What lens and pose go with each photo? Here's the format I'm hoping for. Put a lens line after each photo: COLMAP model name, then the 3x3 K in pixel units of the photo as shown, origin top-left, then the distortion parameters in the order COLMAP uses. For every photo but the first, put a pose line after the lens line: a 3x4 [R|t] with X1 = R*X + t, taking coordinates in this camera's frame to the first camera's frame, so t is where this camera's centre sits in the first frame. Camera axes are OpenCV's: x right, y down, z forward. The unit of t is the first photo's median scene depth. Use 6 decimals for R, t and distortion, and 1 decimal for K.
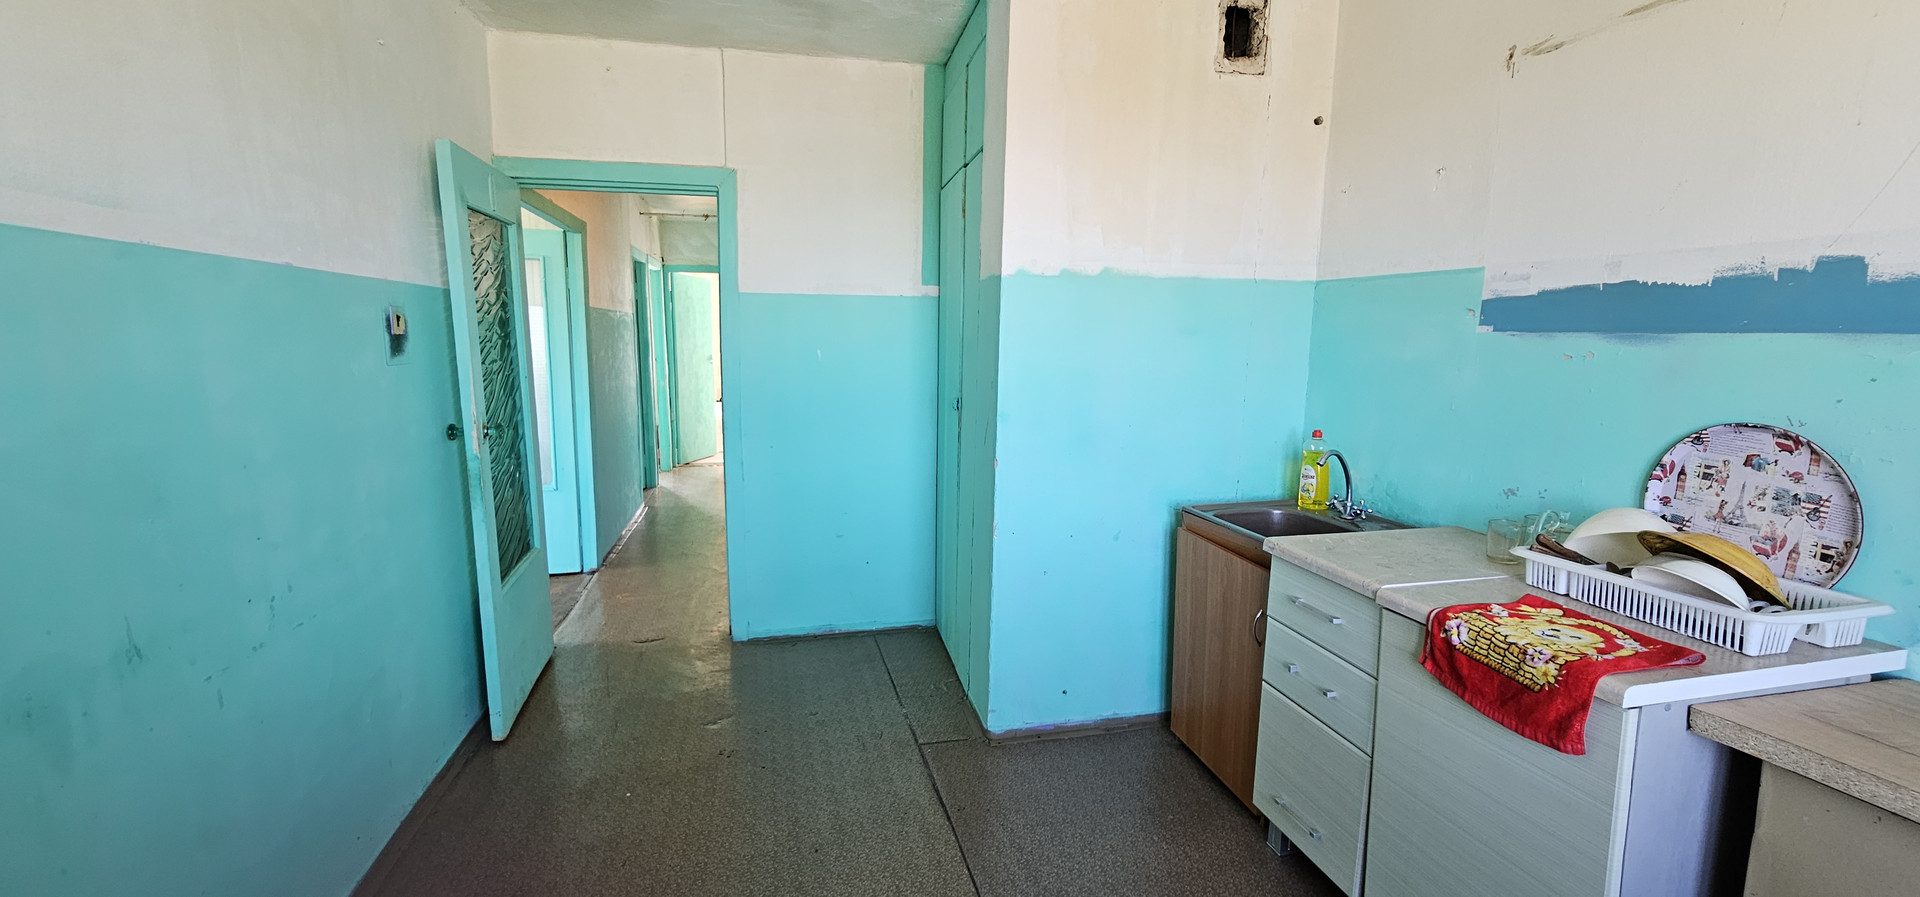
lens RADIAL K [[772.5, 0, 960.0], [0, 772.5, 448.5], [0, 0, 1]] dist [-0.000899, -0.000039]
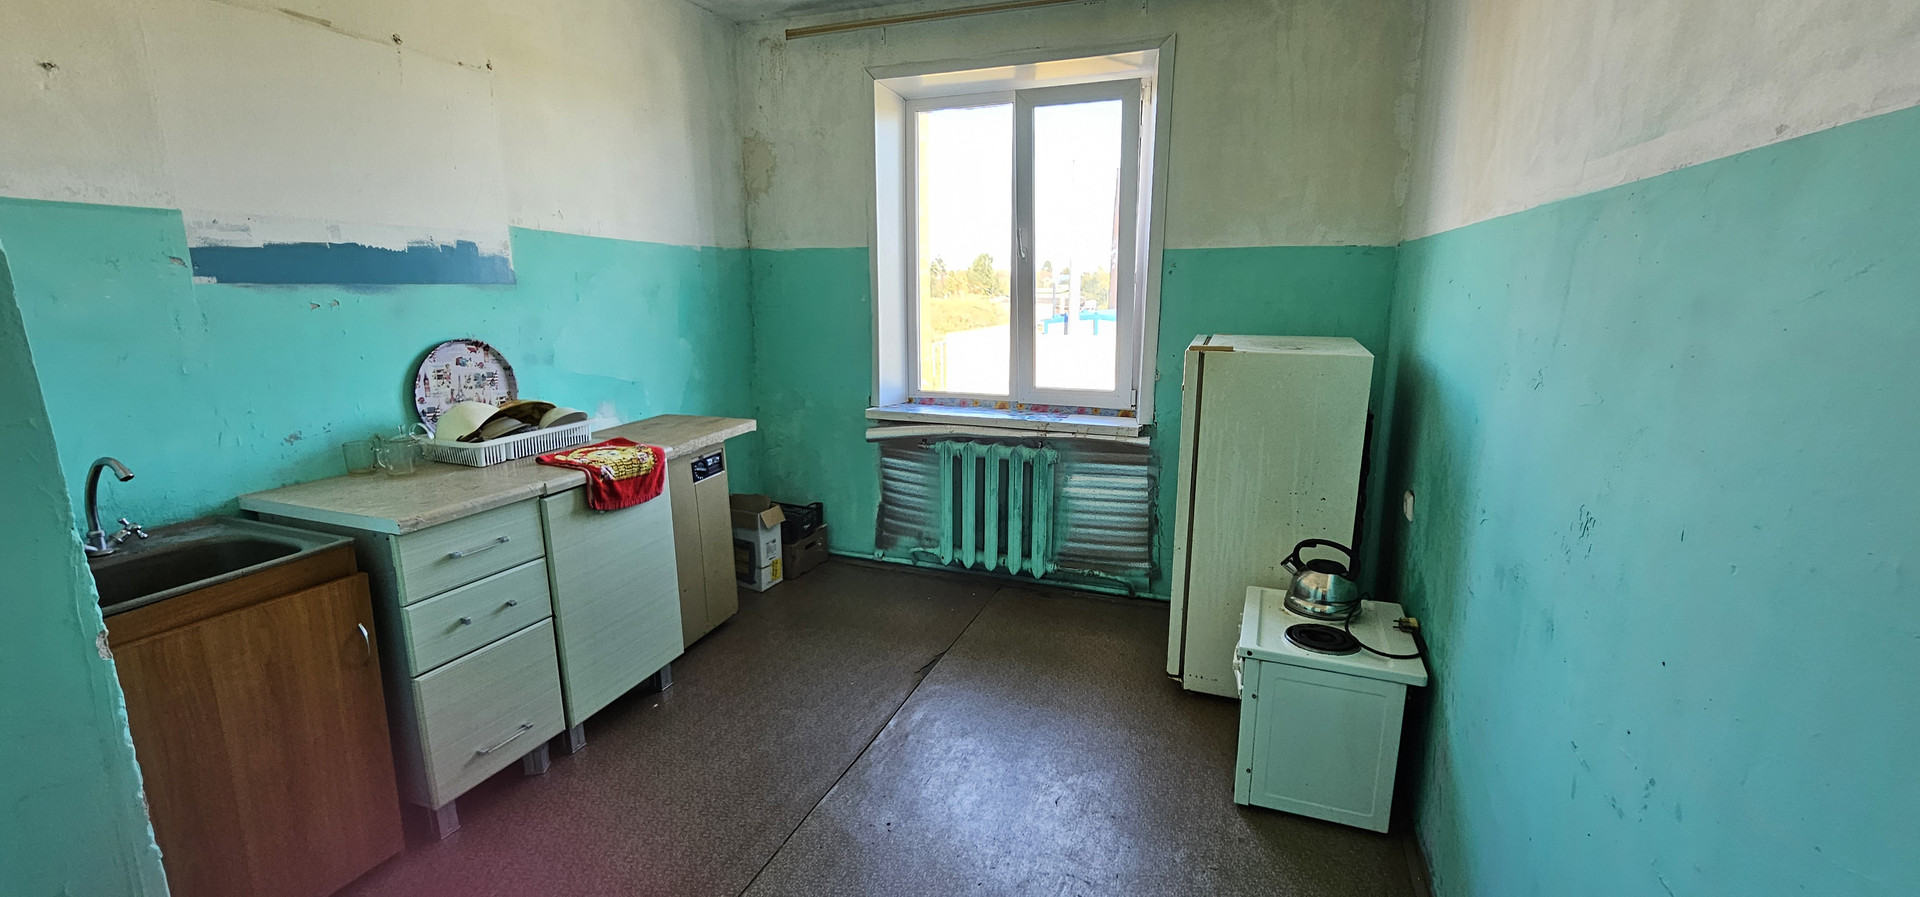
lens RADIAL K [[772.5, 0, 960.0], [0, 772.5, 448.5], [0, 0, 1]] dist [-0.000899, -0.000039]
pose [[-0.817716, -0.126373, 0.561578, -0.781478], [0.080478, 0.940922, 0.328922, -0.255899], [-0.569968, 0.314159, -0.759237, 1.628410]]
